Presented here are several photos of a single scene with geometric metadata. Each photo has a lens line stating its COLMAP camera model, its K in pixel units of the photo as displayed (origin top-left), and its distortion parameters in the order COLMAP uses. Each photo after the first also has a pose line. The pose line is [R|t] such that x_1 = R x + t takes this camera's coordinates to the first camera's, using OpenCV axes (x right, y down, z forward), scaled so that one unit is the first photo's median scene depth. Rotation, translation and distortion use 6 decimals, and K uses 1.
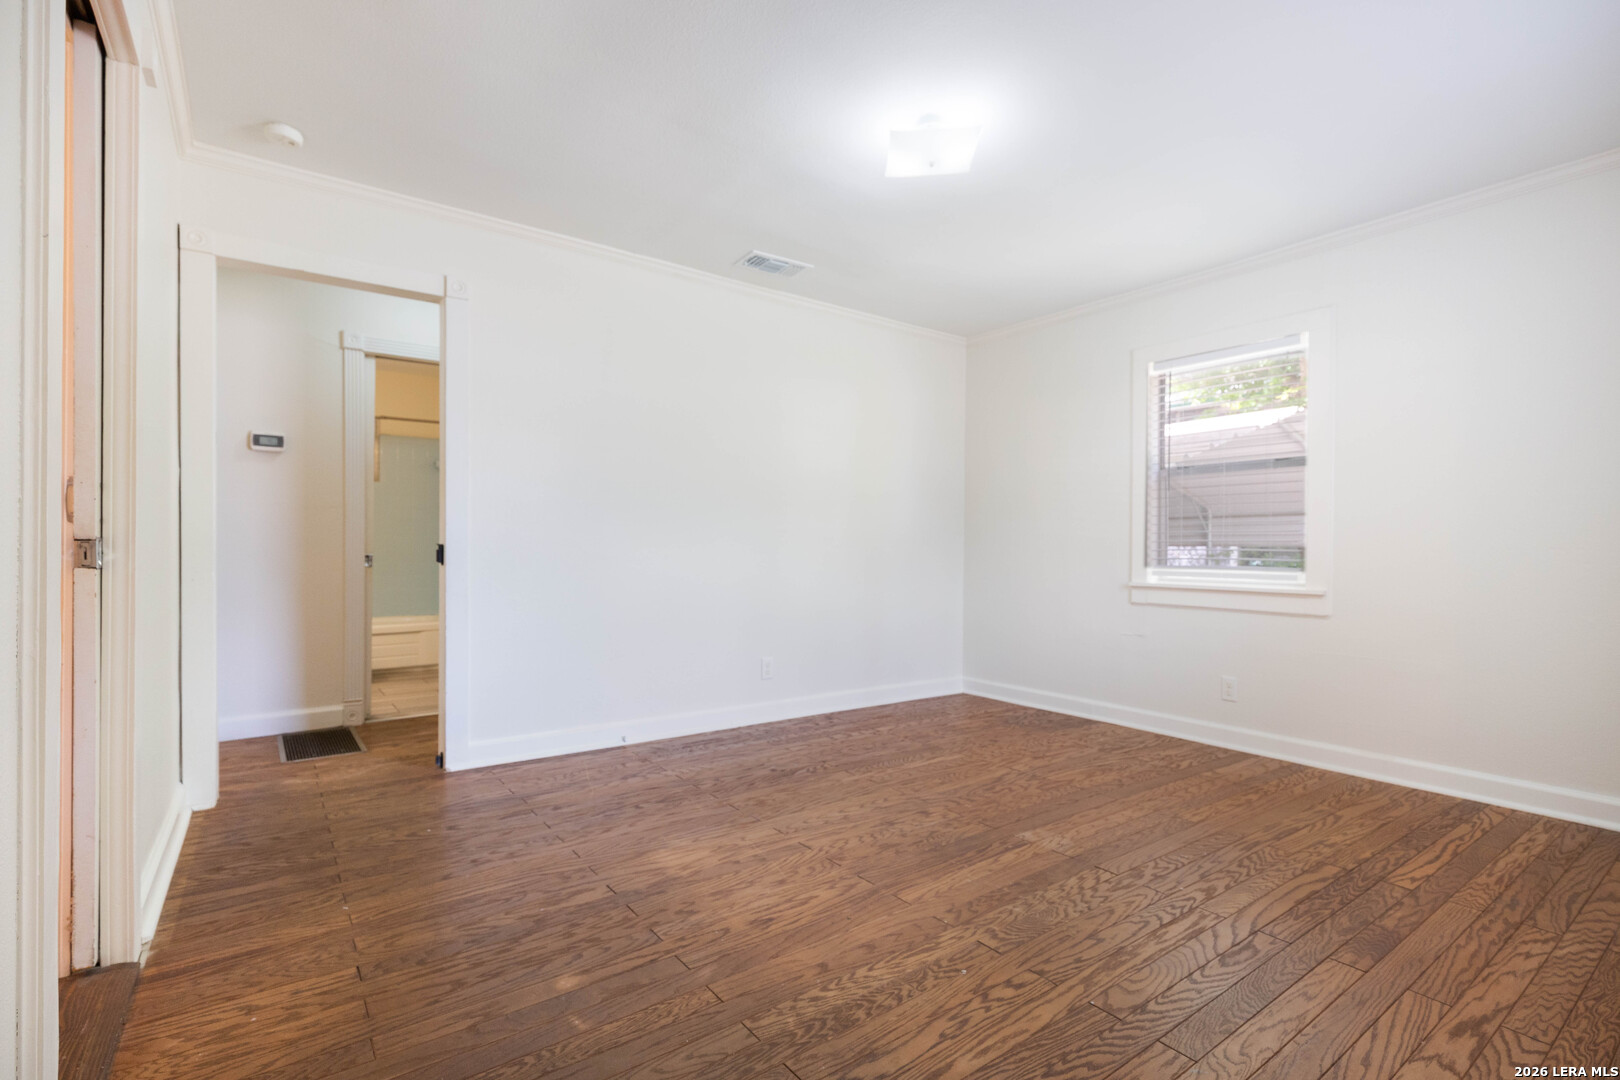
lens RADIAL K [[743.6, 0, 810.0], [0, 743.6, 540.0], [0, 0, 1]] dist [-0.000525, 0.000429]
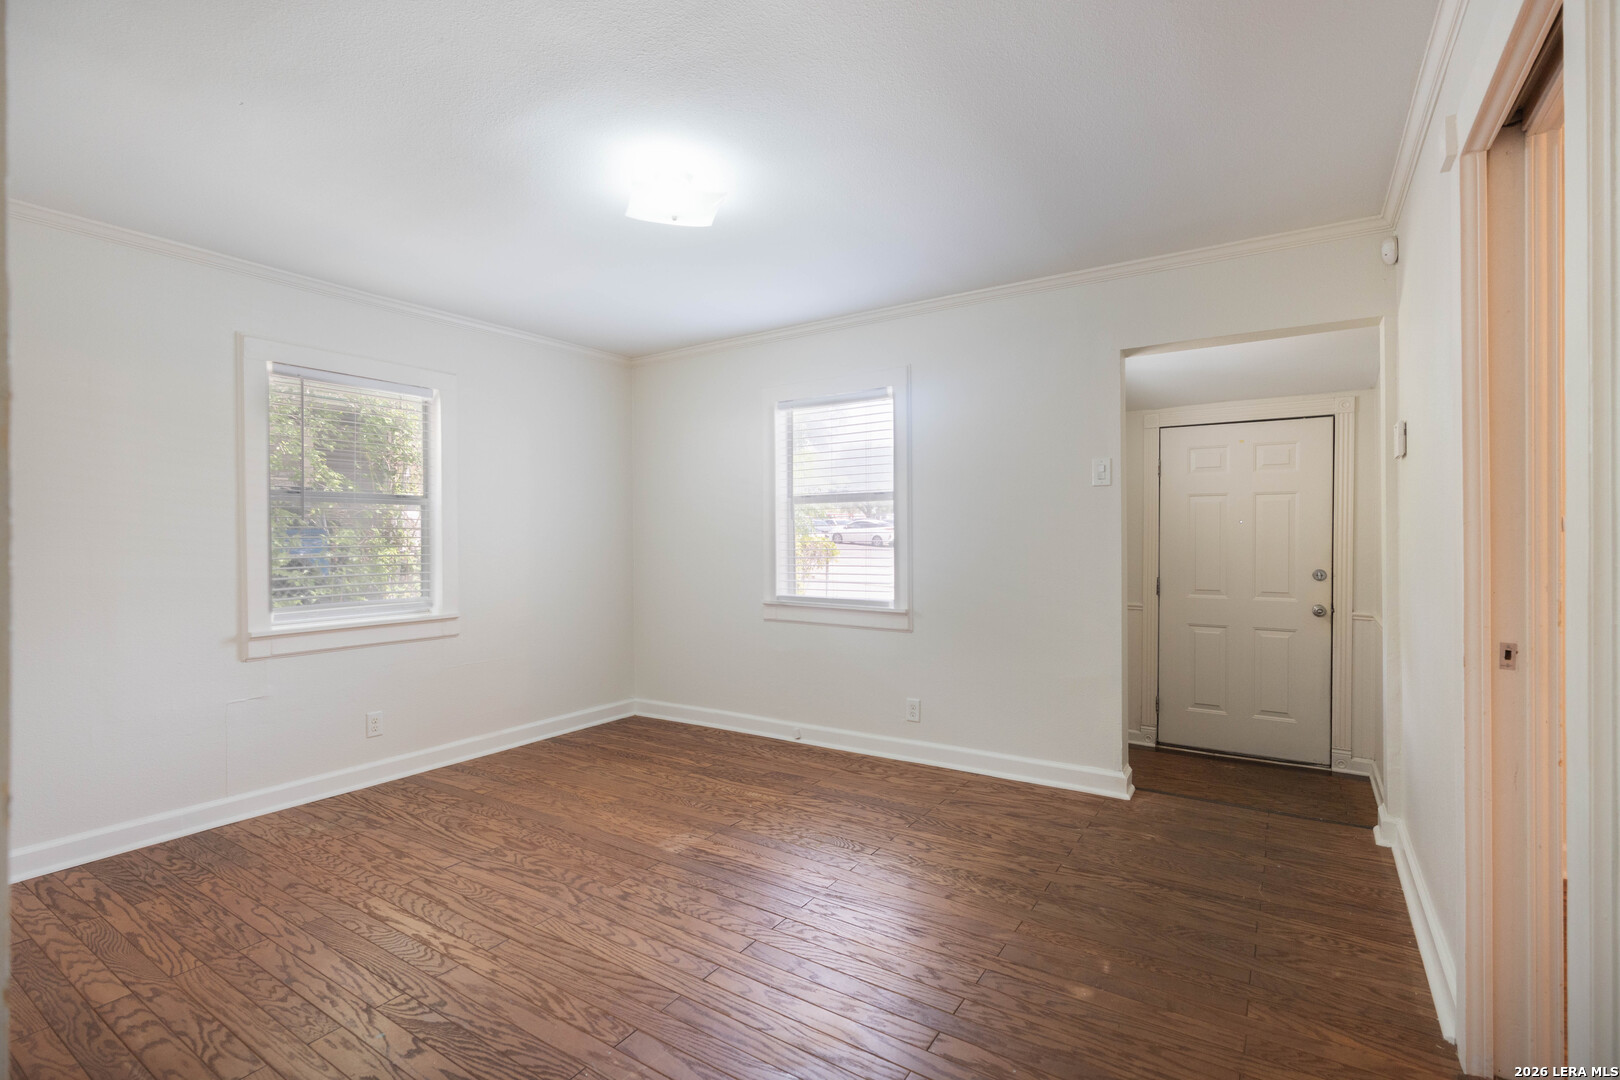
lens RADIAL K [[743.6, 0, 810.0], [0, 743.6, 540.0], [0, 0, 1]] dist [-0.000525, 0.000429]
pose [[-0.346093, -0.011792, 0.938126, -0.796202], [-0.008887, 0.999917, 0.009290, -0.084482], [-0.938158, -0.005122, -0.346169, 1.130722]]
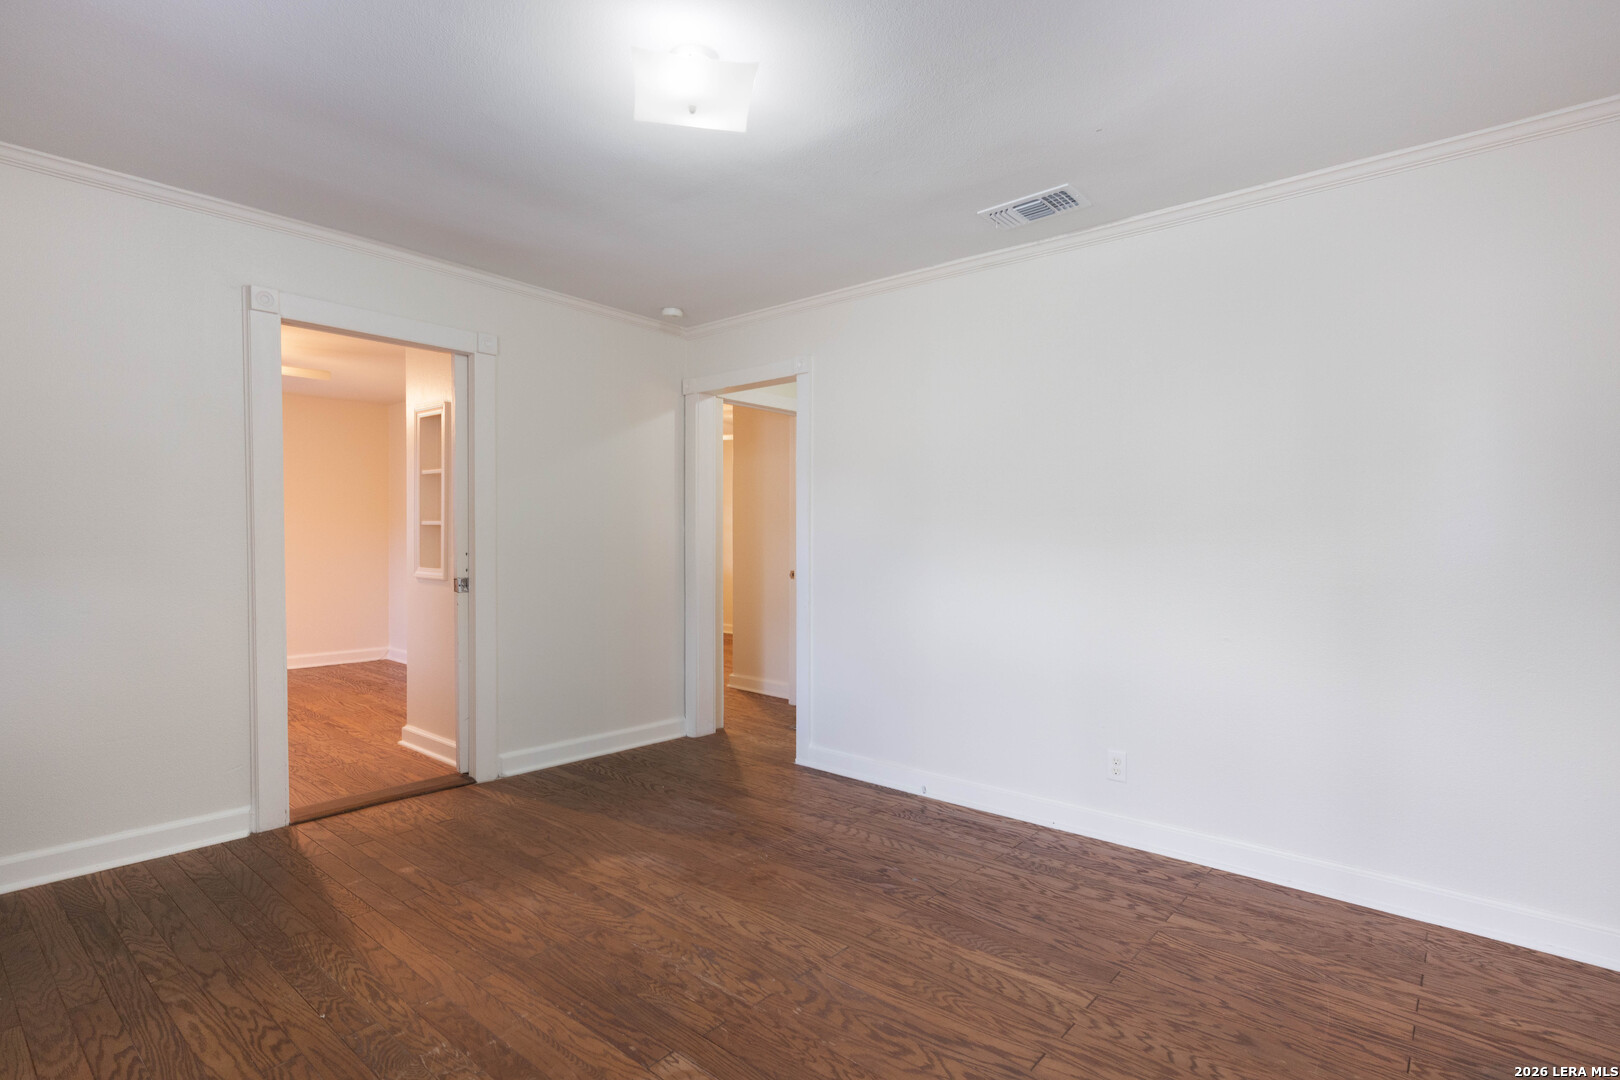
lens RADIAL K [[775.2, 0, 834.7], [0, 775.2, 538.5], [0, 0, 1]] dist [0.000322, 0.000116]
pose [[0.256708, -0.009957, -0.966438, 0.931759], [0.004942, 0.999947, -0.008990, -0.054988], [0.966476, -0.002468, 0.256744, 0.902610]]
